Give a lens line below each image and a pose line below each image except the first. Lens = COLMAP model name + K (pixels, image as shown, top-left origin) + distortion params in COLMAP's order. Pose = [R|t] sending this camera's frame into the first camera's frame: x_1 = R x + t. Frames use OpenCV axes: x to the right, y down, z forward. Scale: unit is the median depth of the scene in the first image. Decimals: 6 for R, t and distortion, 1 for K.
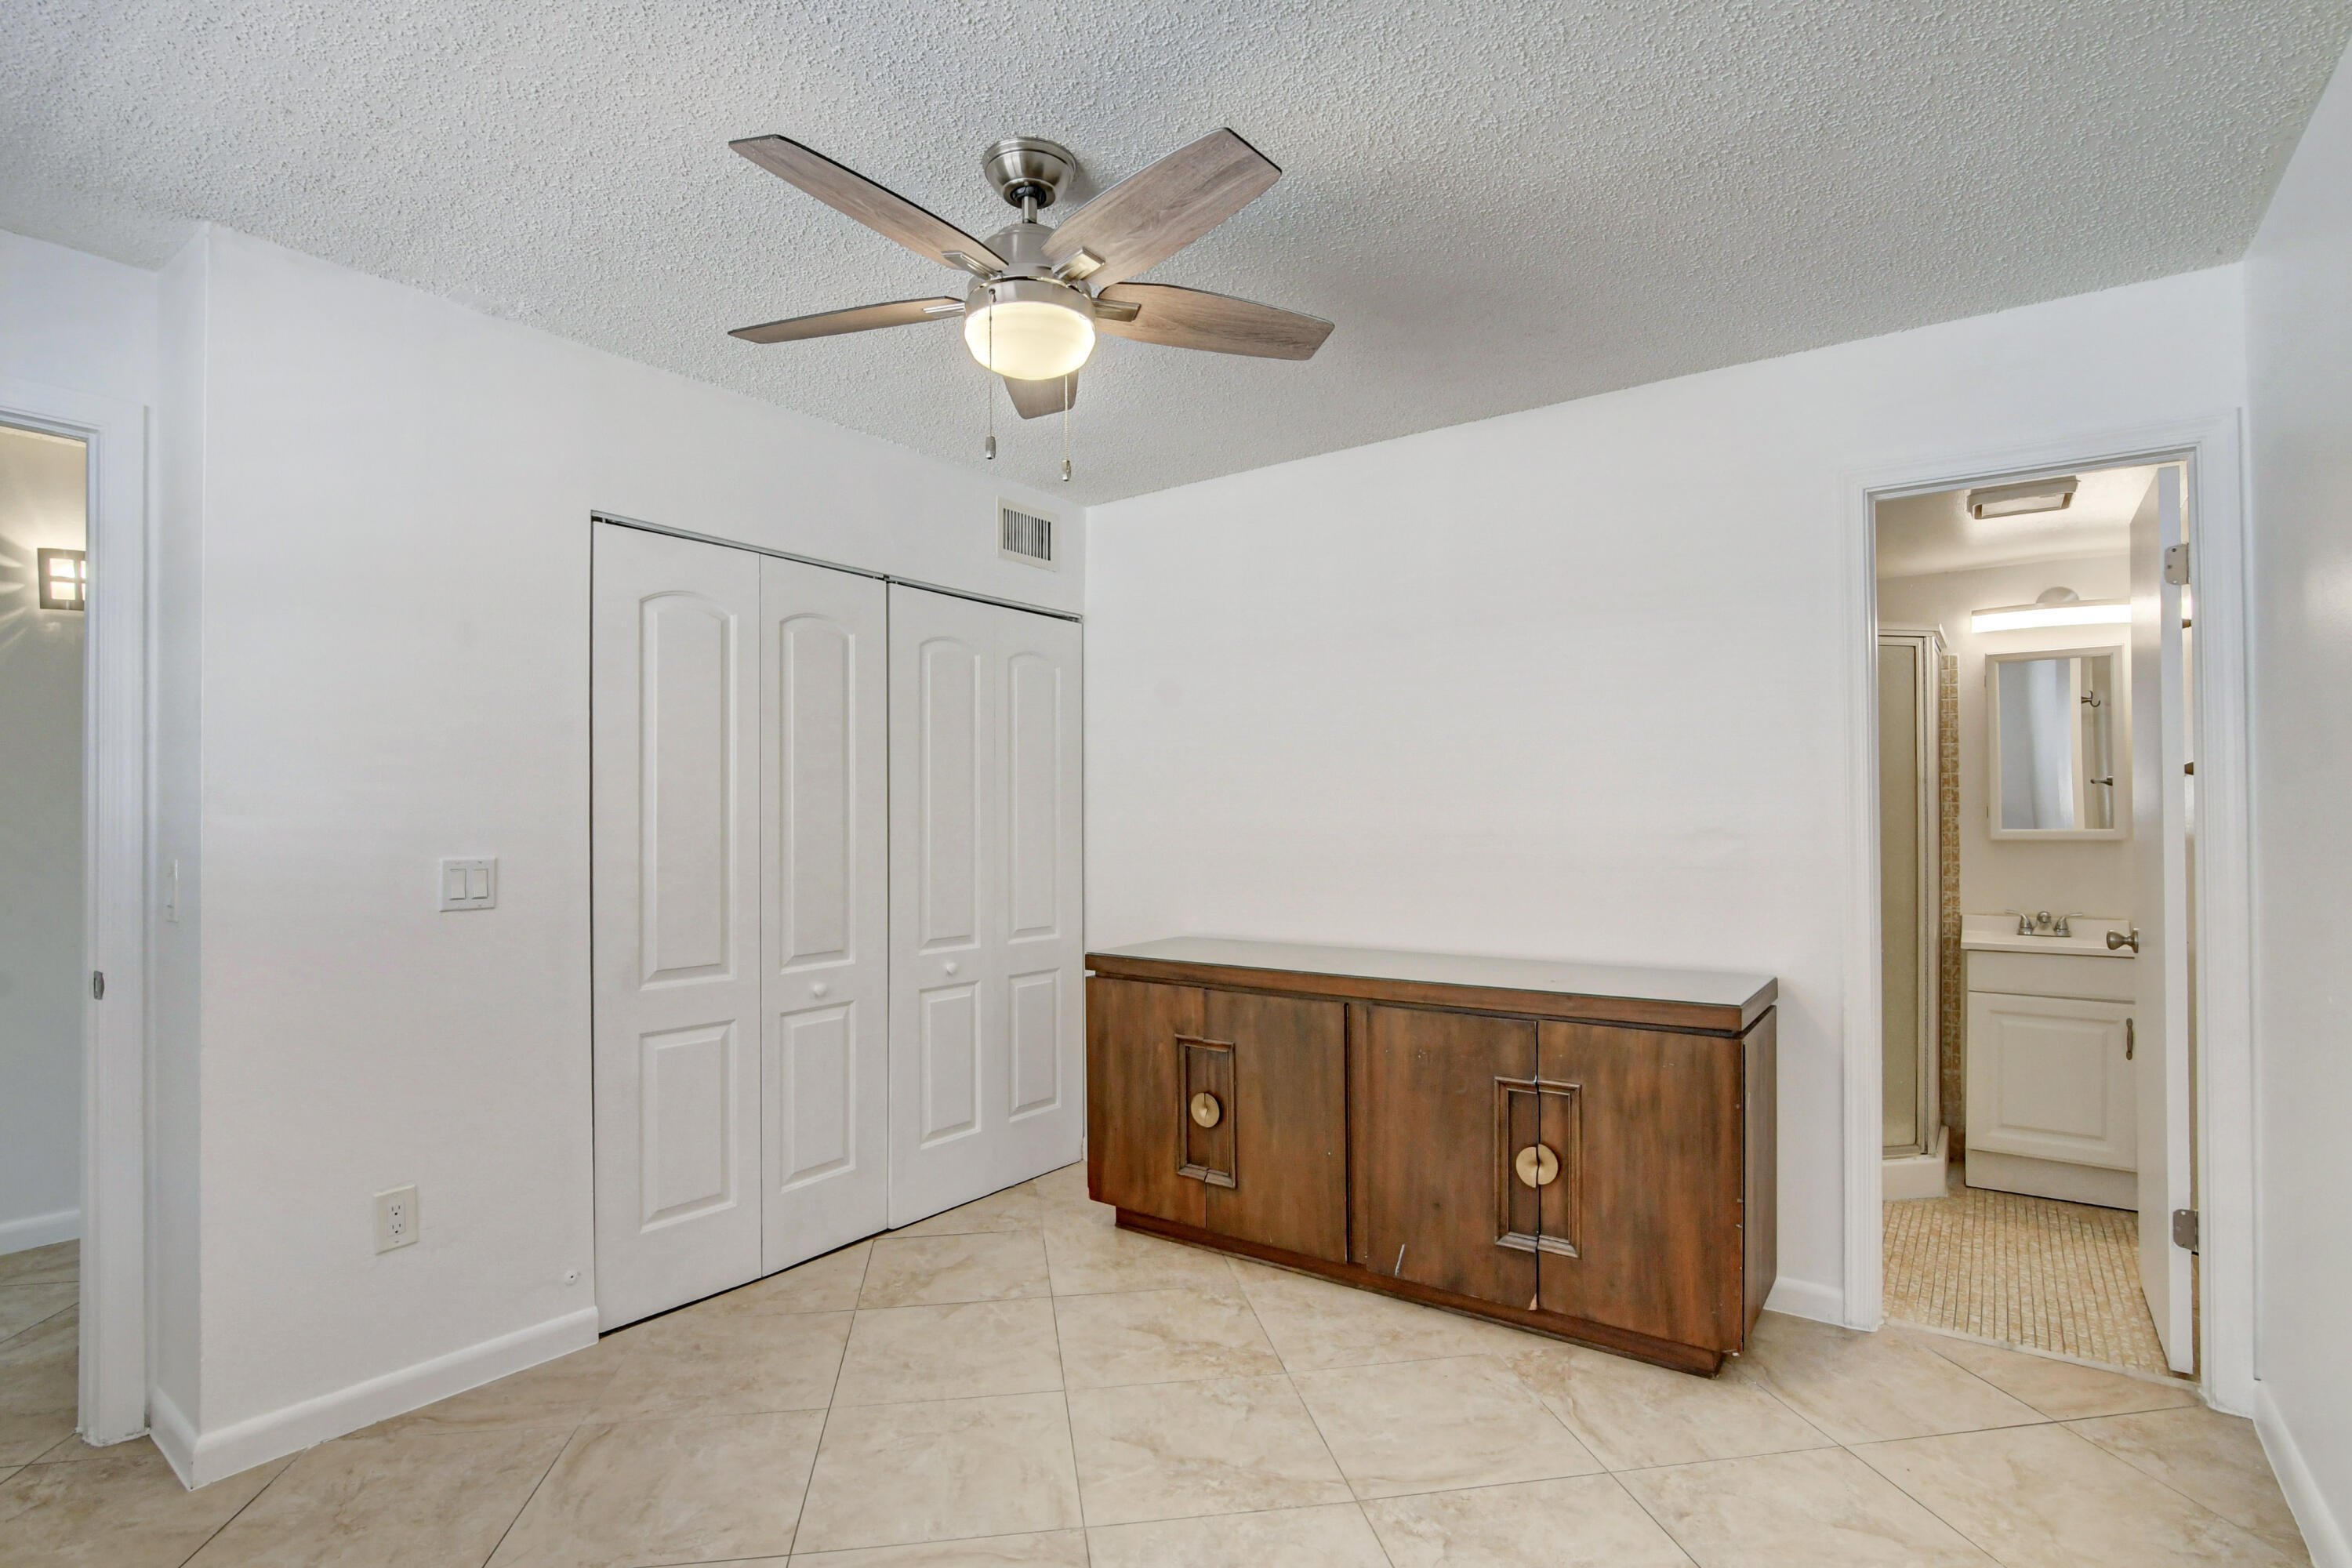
lens RADIAL K [[1143.9, 0, 1171.4], [0, 1143.9, 806.5], [0, 0, 1]] dist [-0.033927, 0.011153]
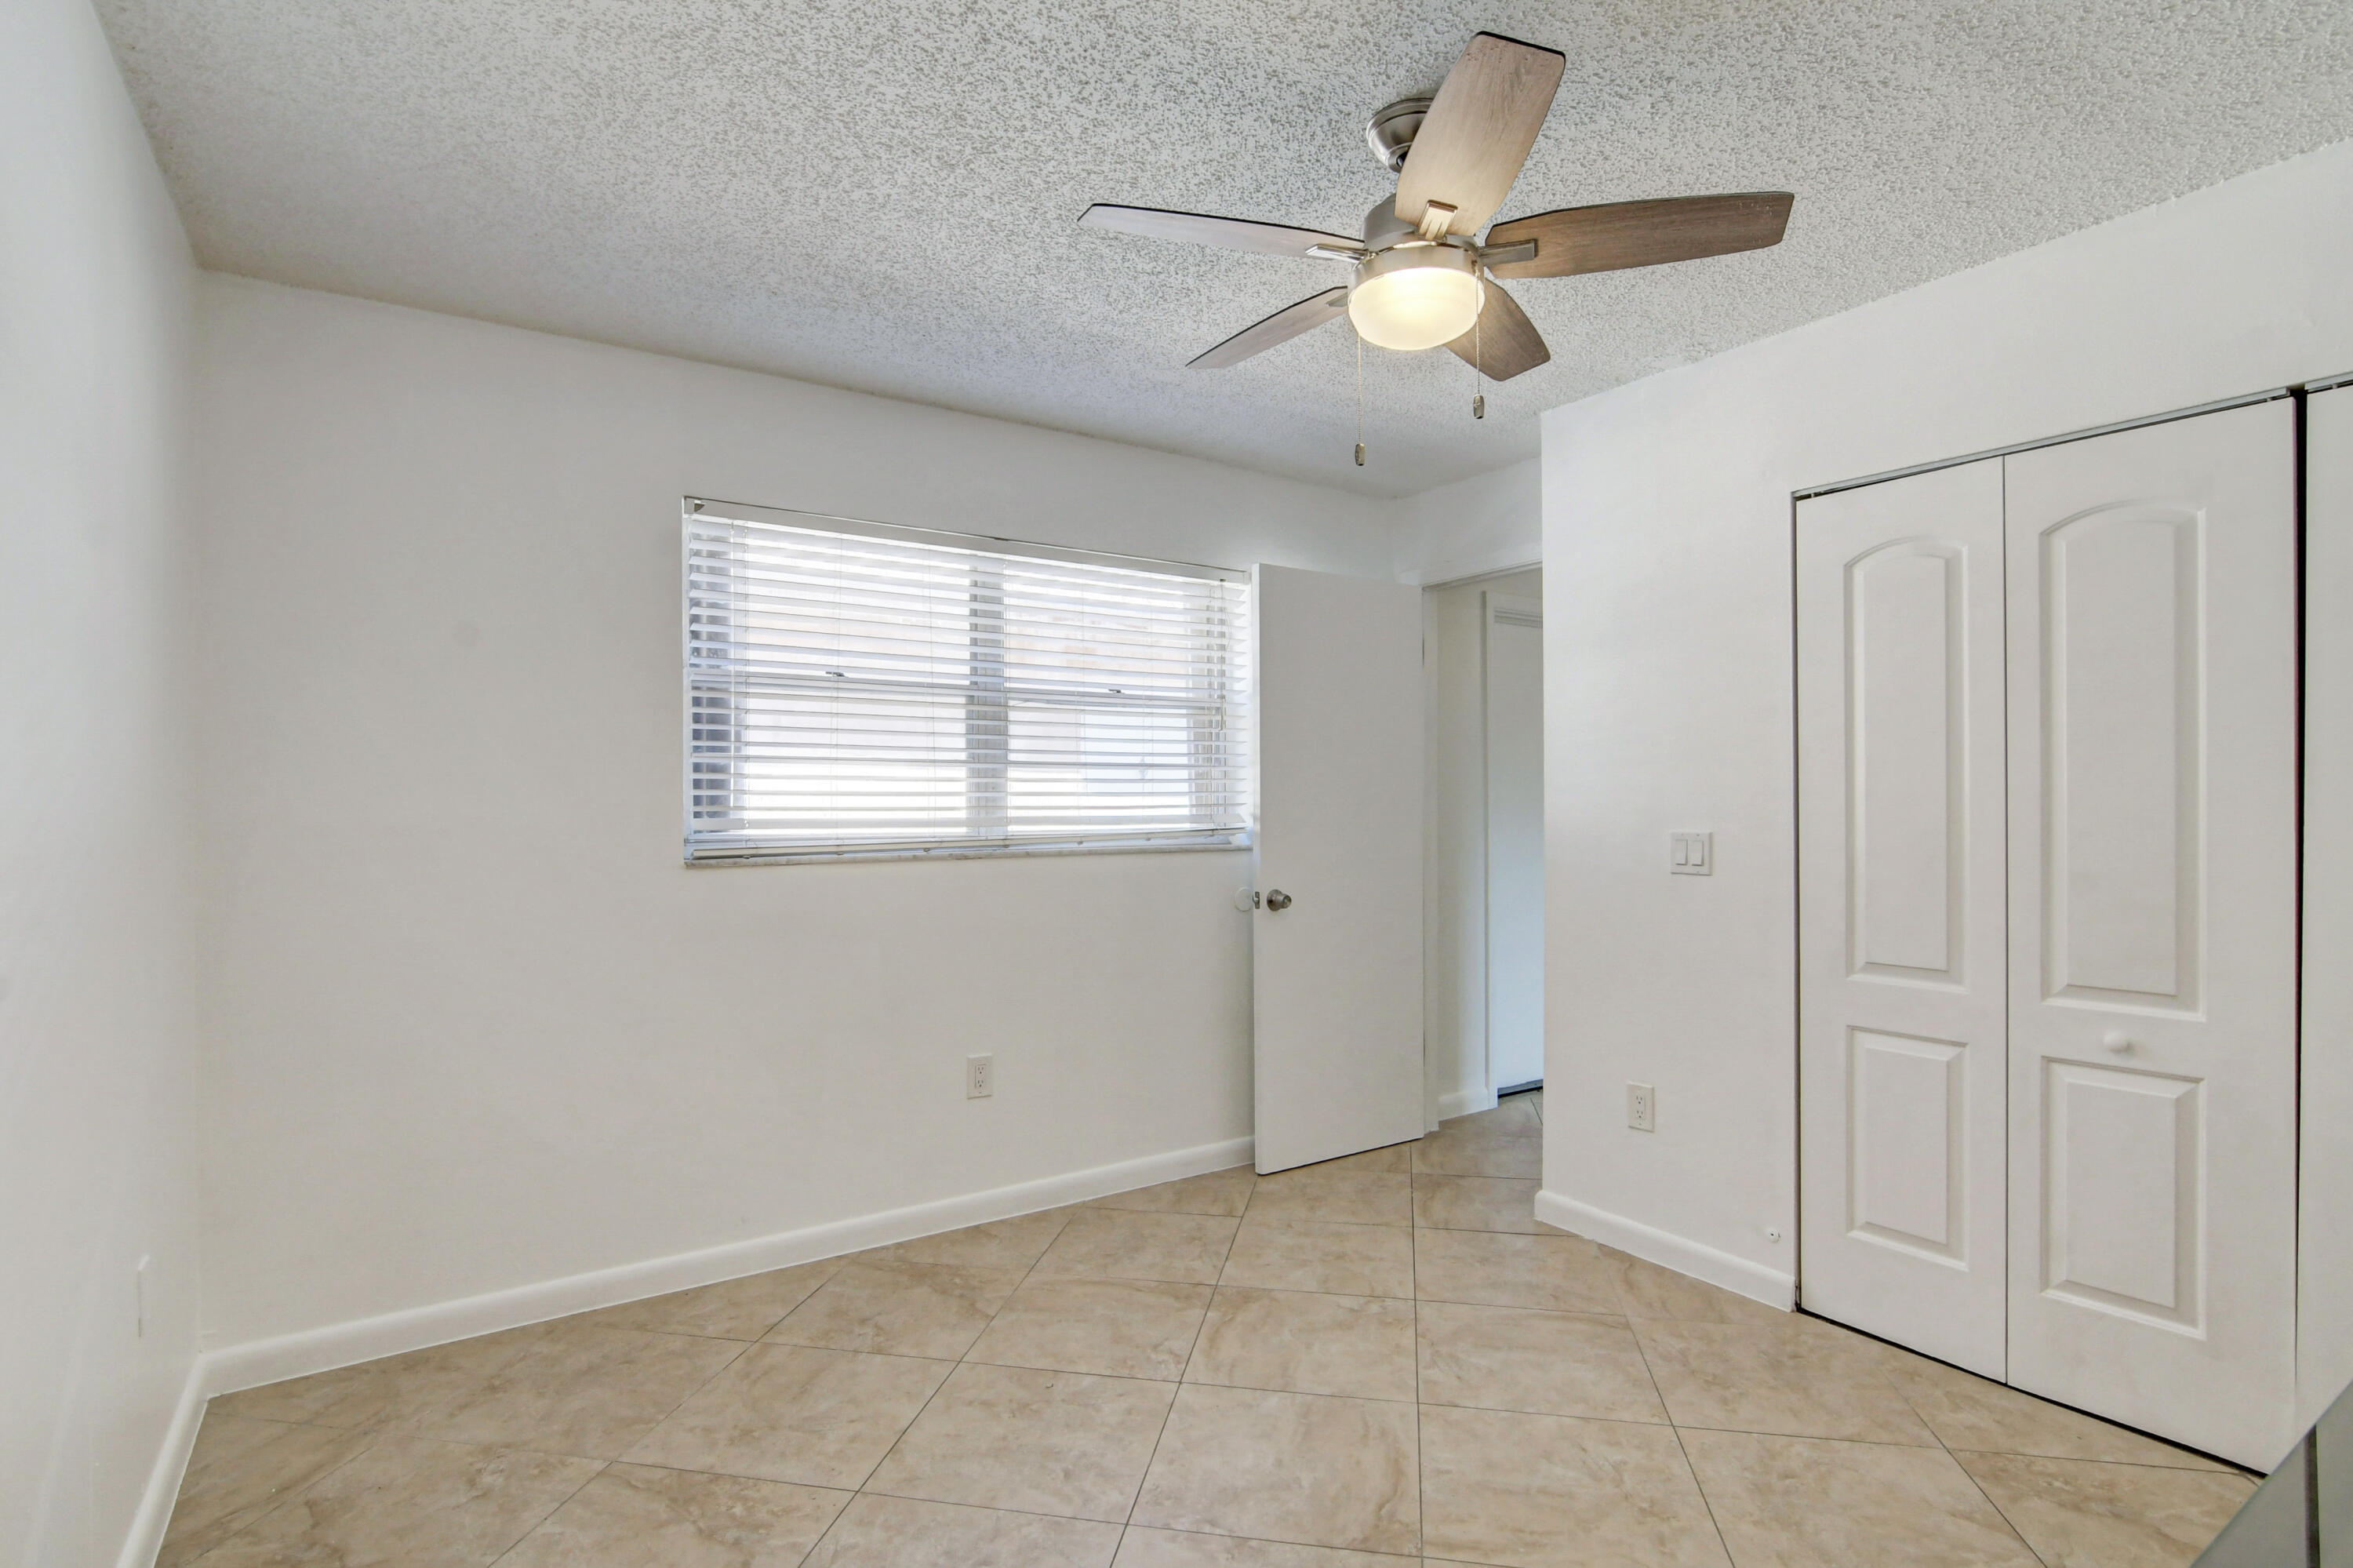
lens RADIAL K [[1144.4, 0, 1171.9], [0, 1144.4, 806.5], [0, 0, 1]] dist [-0.033927, 0.011153]
pose [[-0.336128, 0.008507, -0.941778, 0.604617], [0.013565, 0.999899, 0.004190, 0.006697], [0.941719, -0.011367, -0.336209, 0.784164]]
